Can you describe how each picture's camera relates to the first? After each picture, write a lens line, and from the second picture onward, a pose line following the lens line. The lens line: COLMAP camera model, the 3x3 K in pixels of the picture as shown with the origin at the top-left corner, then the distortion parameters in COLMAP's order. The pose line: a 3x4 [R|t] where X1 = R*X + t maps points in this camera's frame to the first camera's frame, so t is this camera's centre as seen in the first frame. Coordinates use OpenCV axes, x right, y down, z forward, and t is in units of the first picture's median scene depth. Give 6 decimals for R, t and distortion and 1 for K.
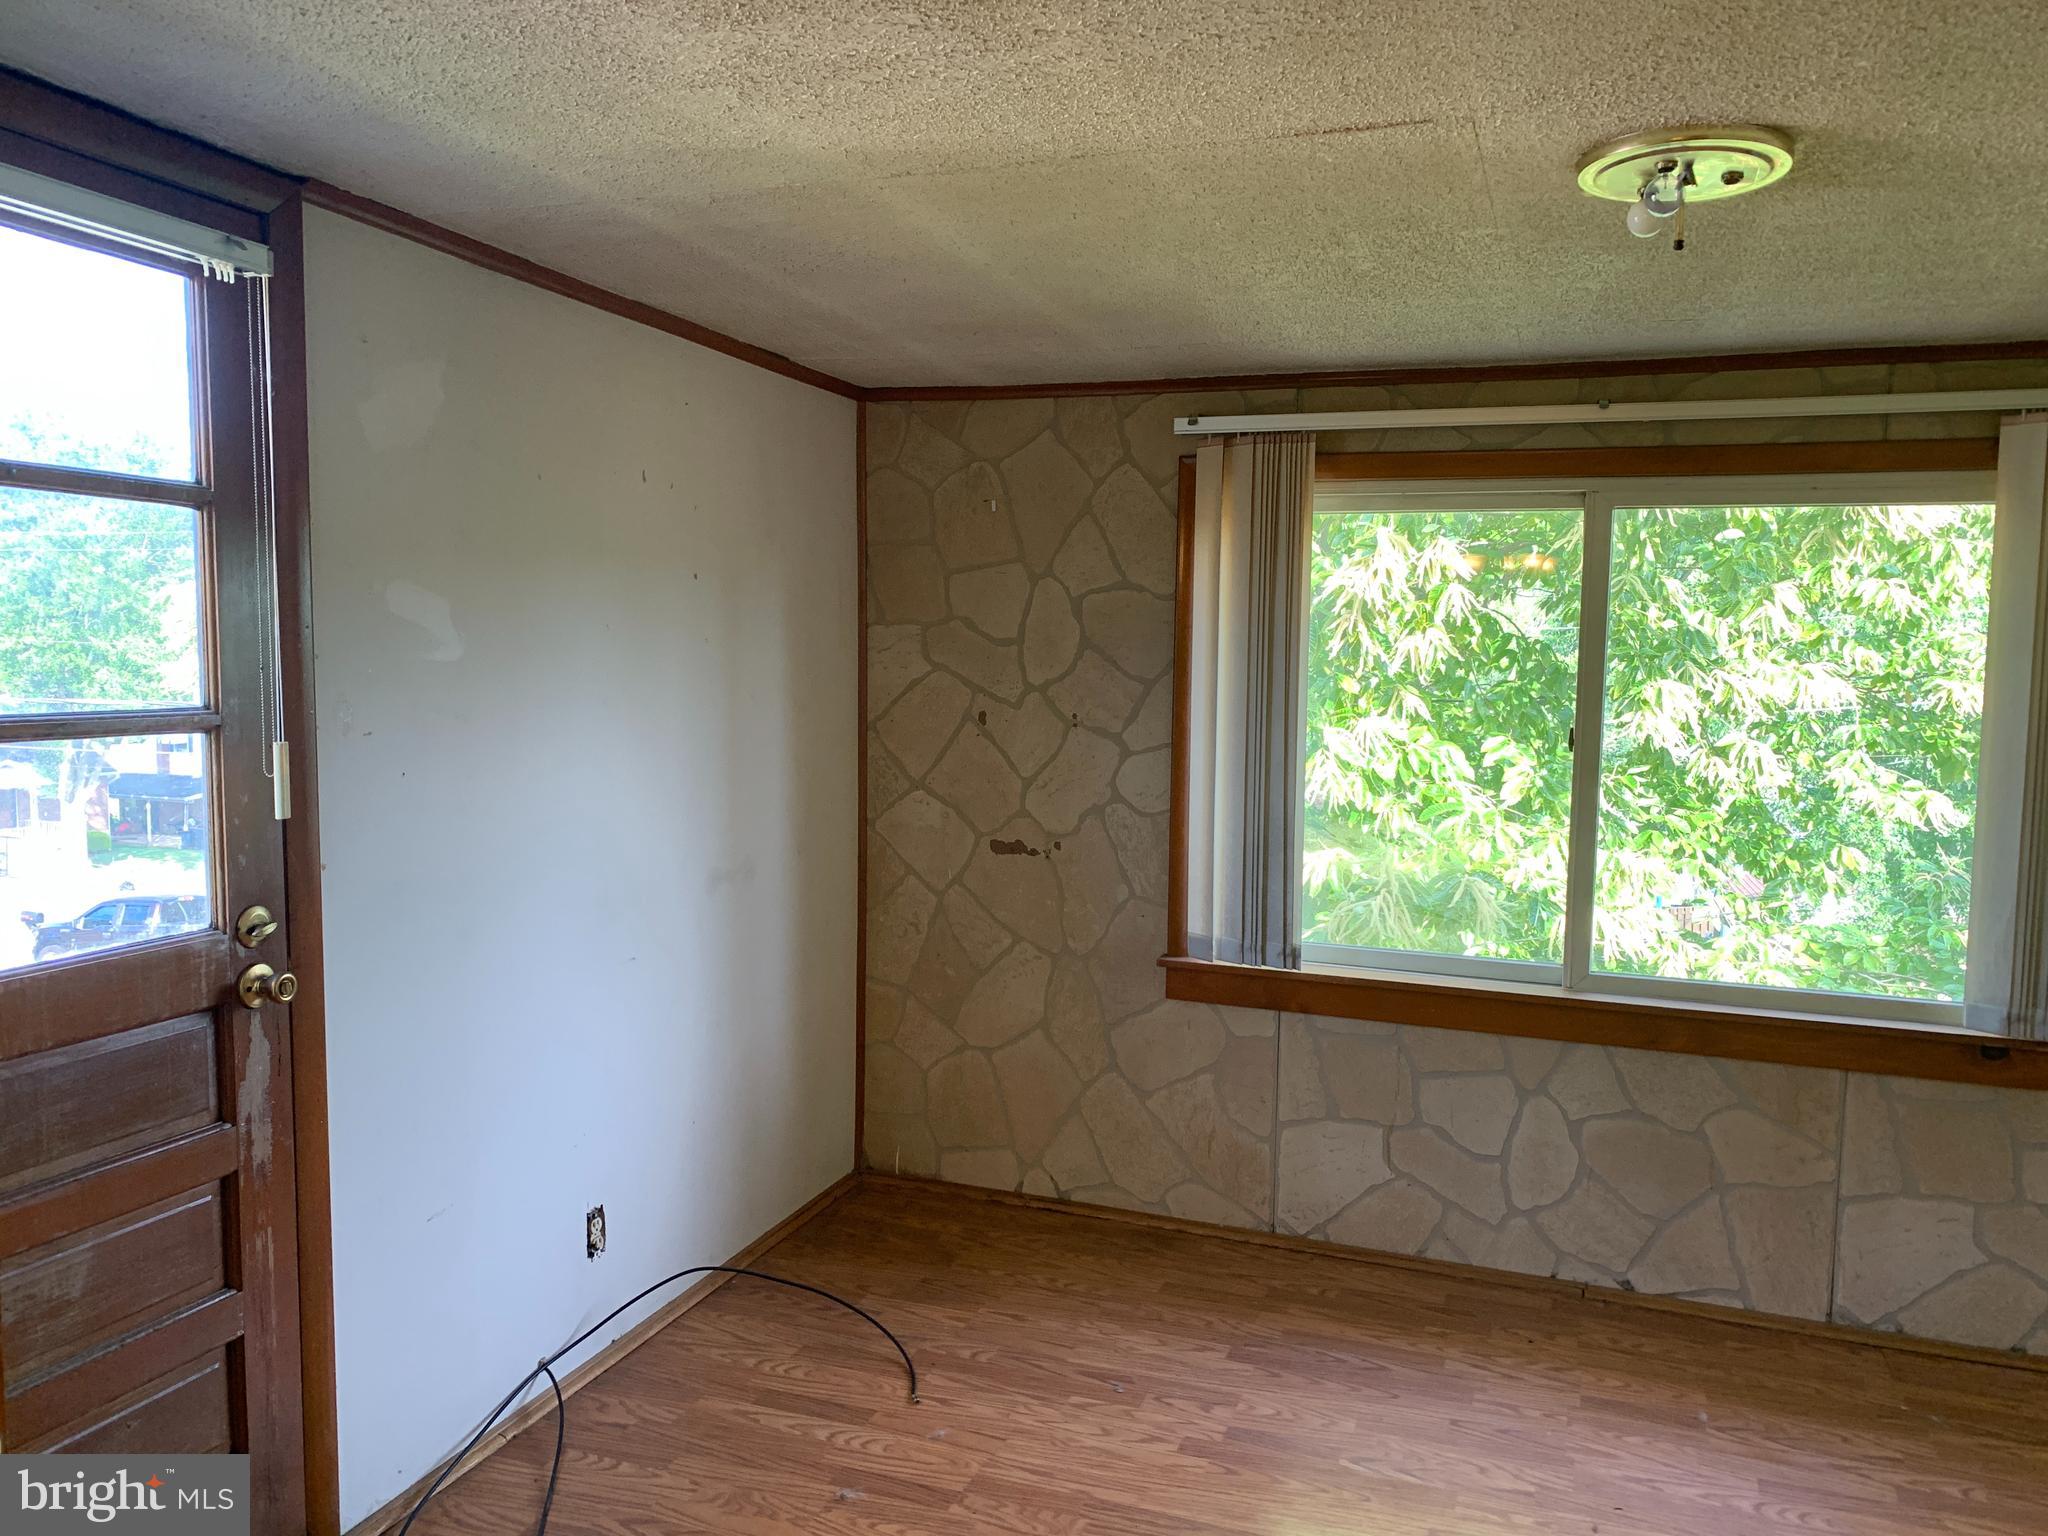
lens RADIAL K [[1592.4, 0, 1027.4], [0, 1592.4, 771.0], [0, 0, 1]] dist [0.063069, -0.064691]
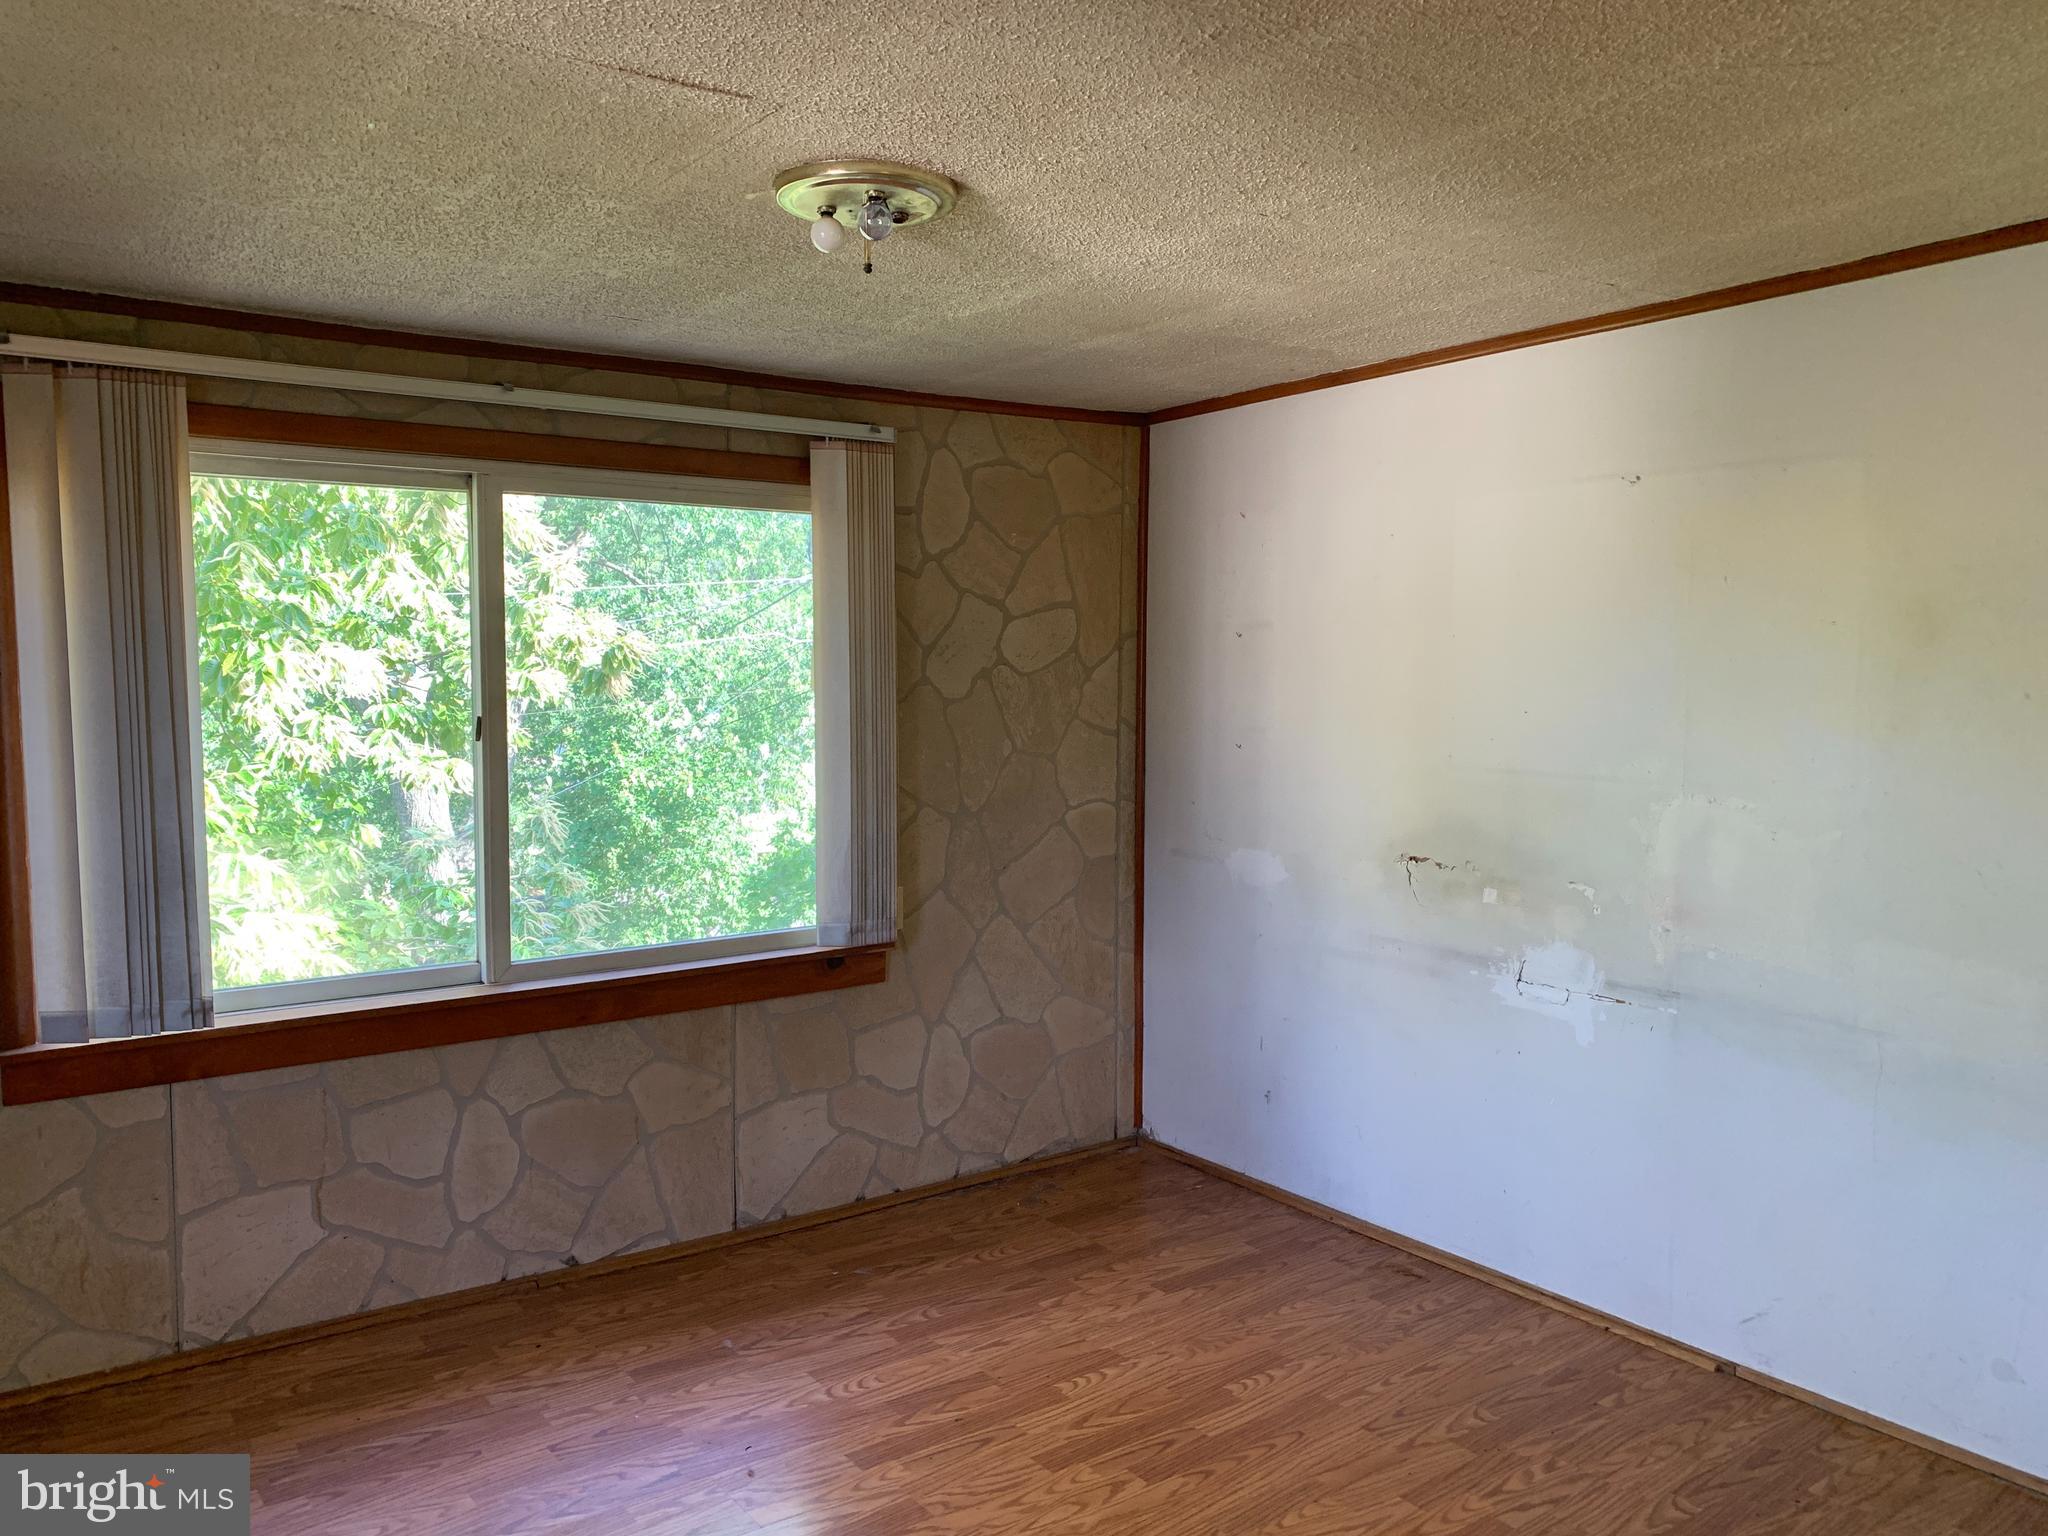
lens RADIAL K [[1592.4, 0, 1012.8], [0, 1592.4, 766.2], [0, 0, 1]] dist [0.063069, -0.064691]
pose [[0.567236, -0.079706, 0.819689, -0.275546], [0.072915, 0.996257, 0.046417, -0.018690], [-0.820321, 0.033438, 0.570925, 0.181646]]
